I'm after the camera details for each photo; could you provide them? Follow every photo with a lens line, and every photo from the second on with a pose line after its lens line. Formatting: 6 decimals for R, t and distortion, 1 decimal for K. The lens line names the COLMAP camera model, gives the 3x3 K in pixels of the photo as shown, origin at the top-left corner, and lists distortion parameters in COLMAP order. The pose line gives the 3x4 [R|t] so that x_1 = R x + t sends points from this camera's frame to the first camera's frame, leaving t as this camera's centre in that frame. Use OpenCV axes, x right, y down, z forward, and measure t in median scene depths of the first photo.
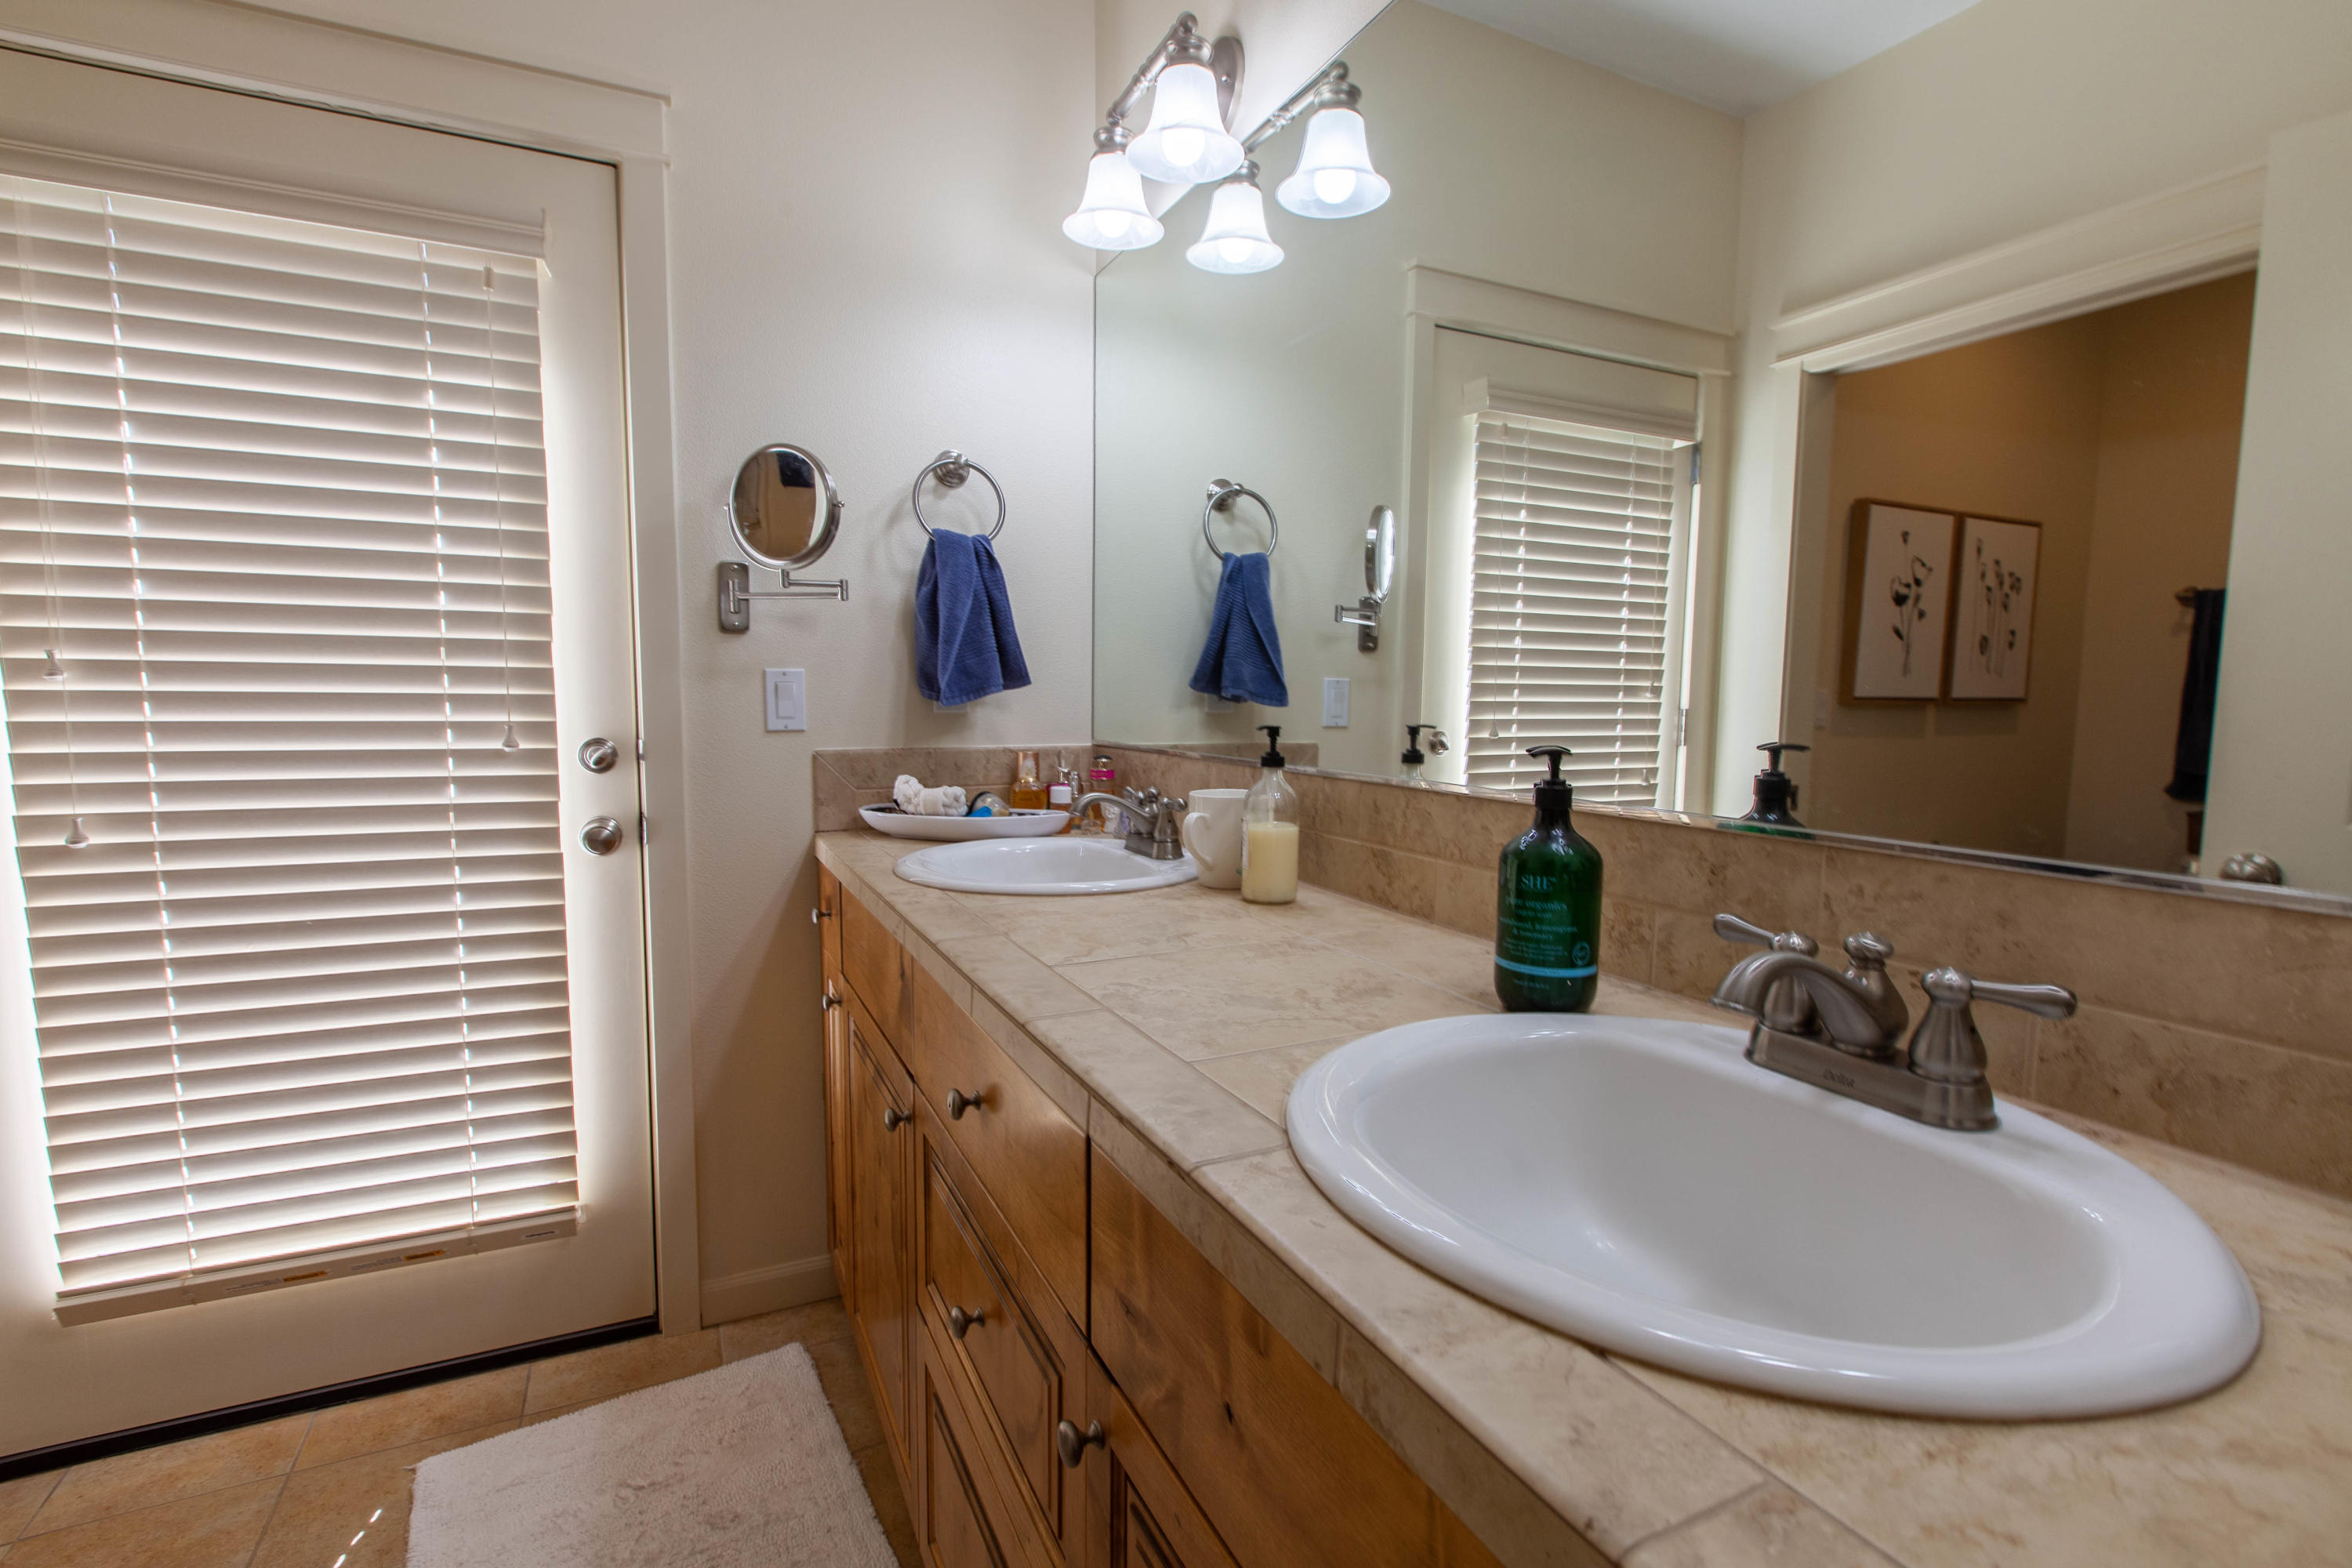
lens RADIAL K [[1065.1, 0, 1165.2], [0, 1065.1, 784.6], [0, 0, 1]] dist [-0.002737, -0.000413]
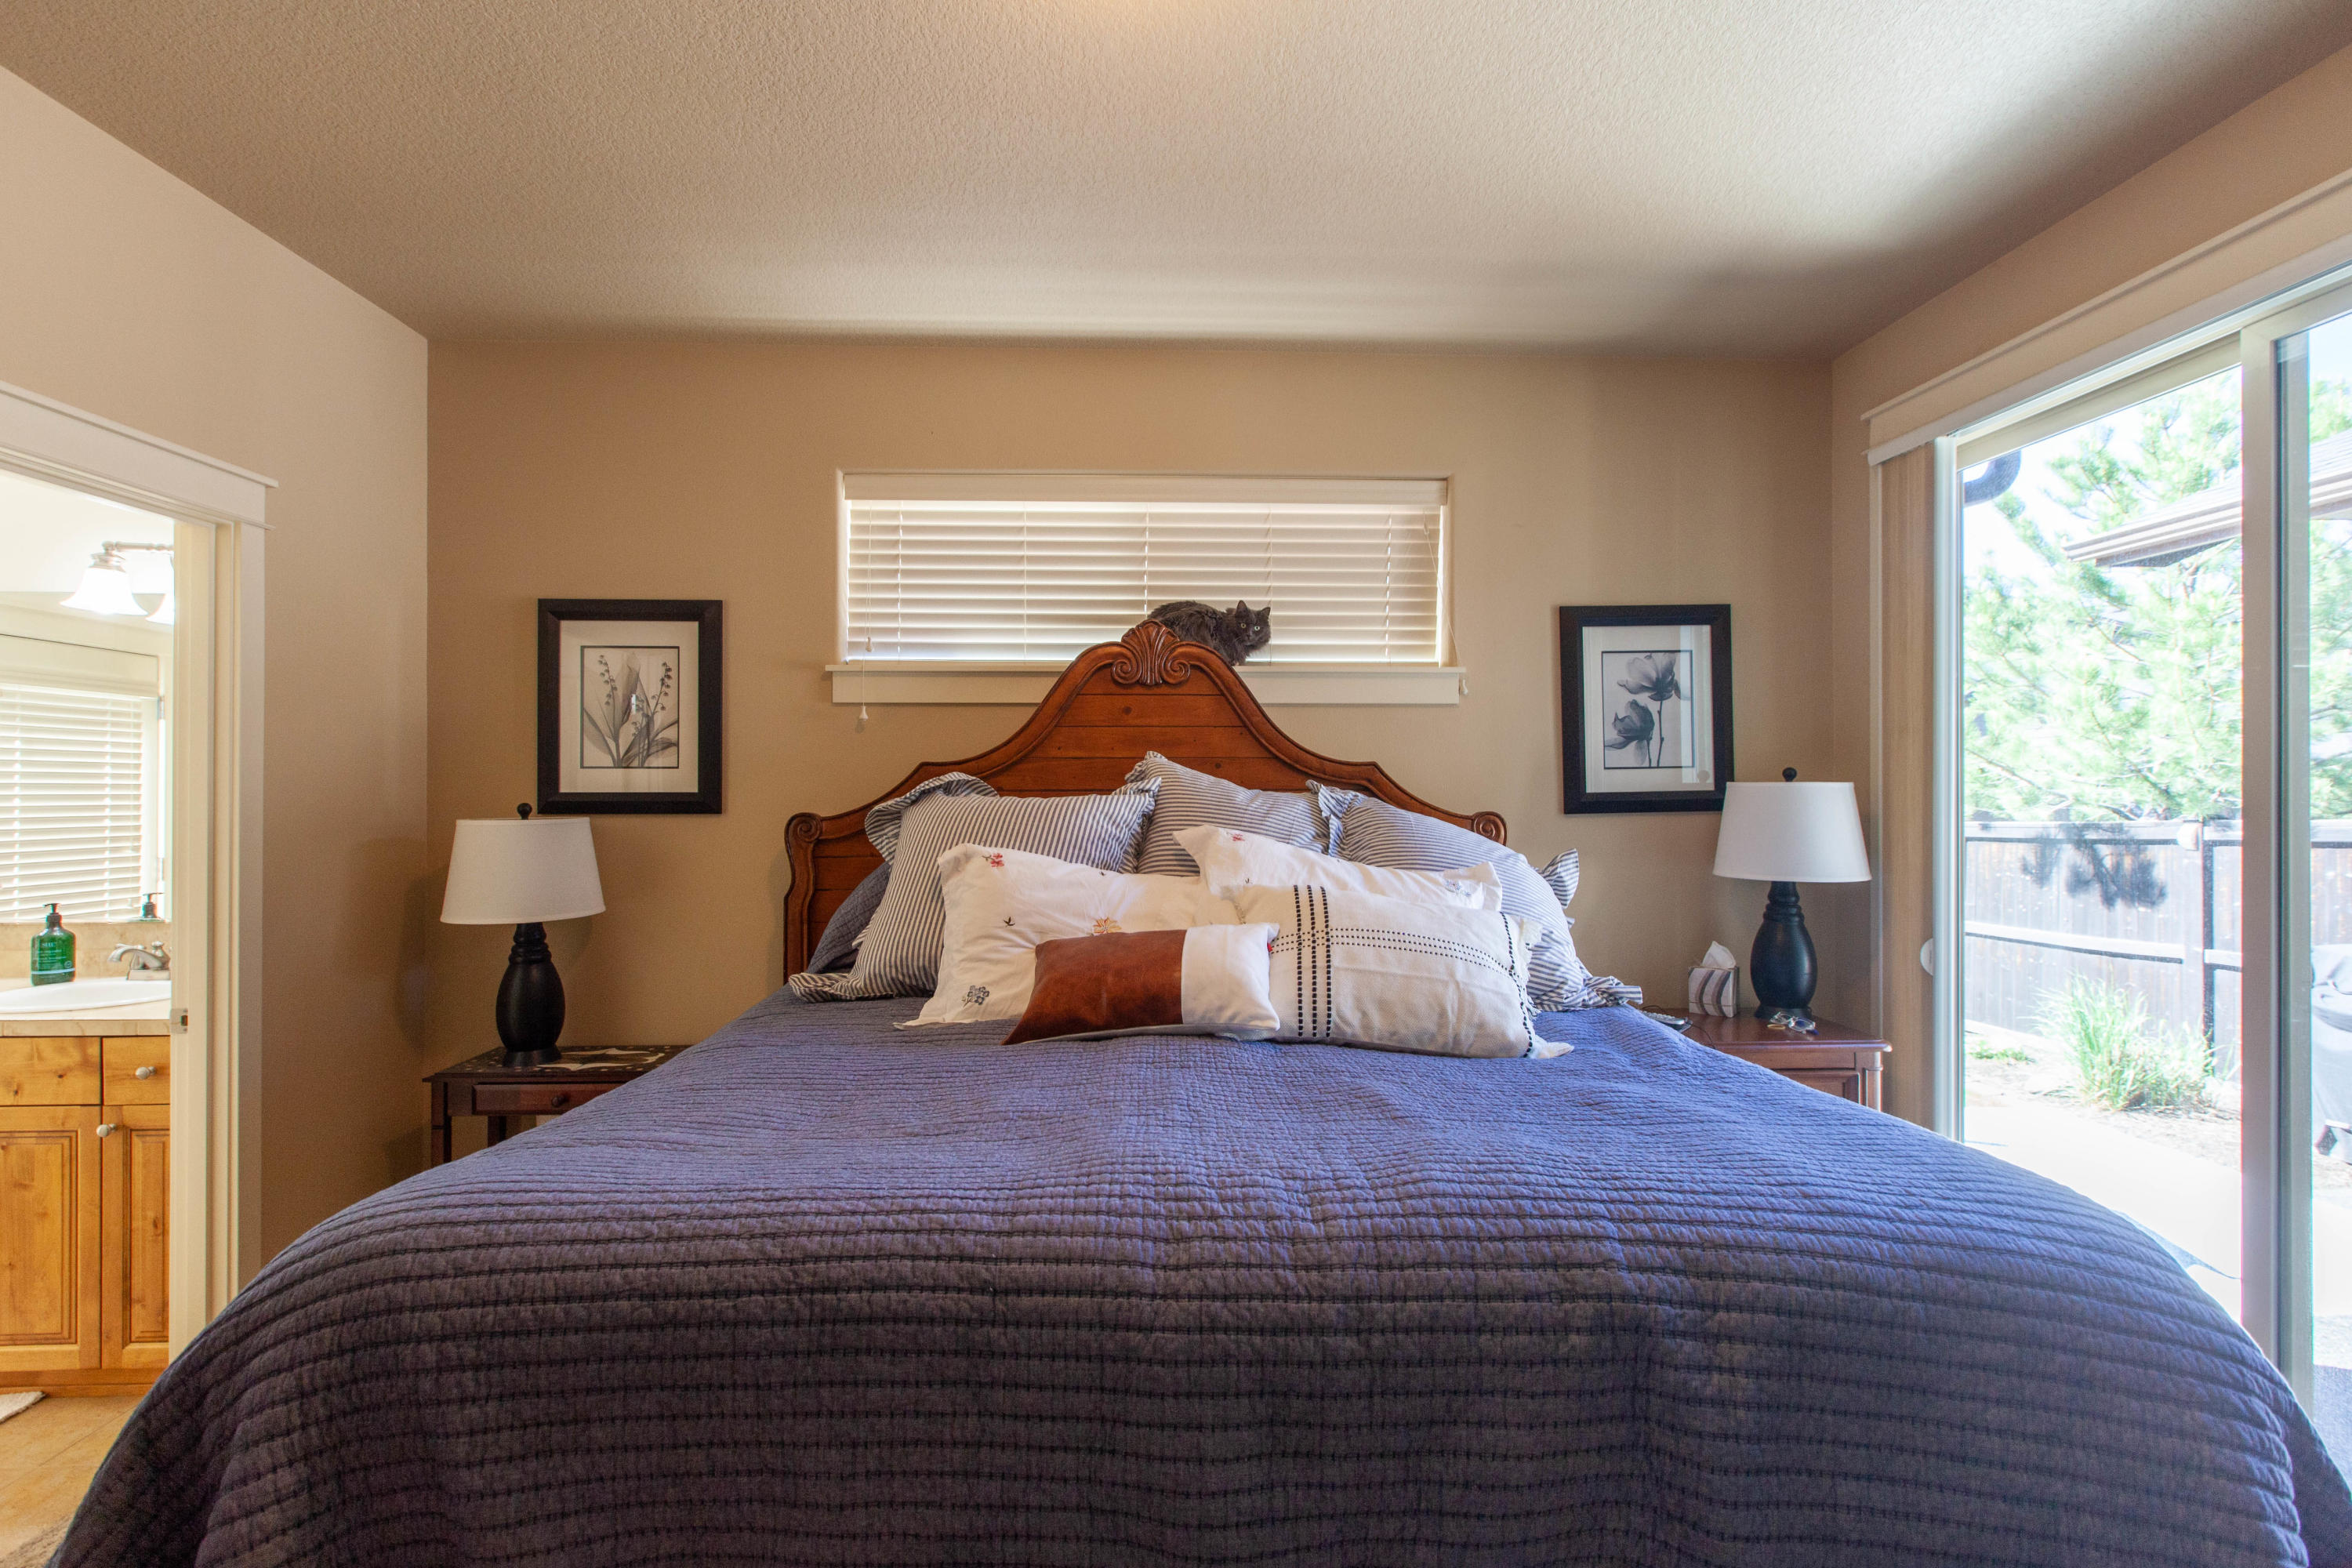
lens RADIAL K [[1065.1, 0, 1157.8], [0, 1065.1, 780.5], [0, 0, 1]] dist [-0.002737, -0.000413]
pose [[0.401184, -0.003998, 0.915989, -0.389495], [0.088297, 0.995503, -0.034327, 0.000318], [-0.911732, 0.094650, 0.399733, -1.061792]]
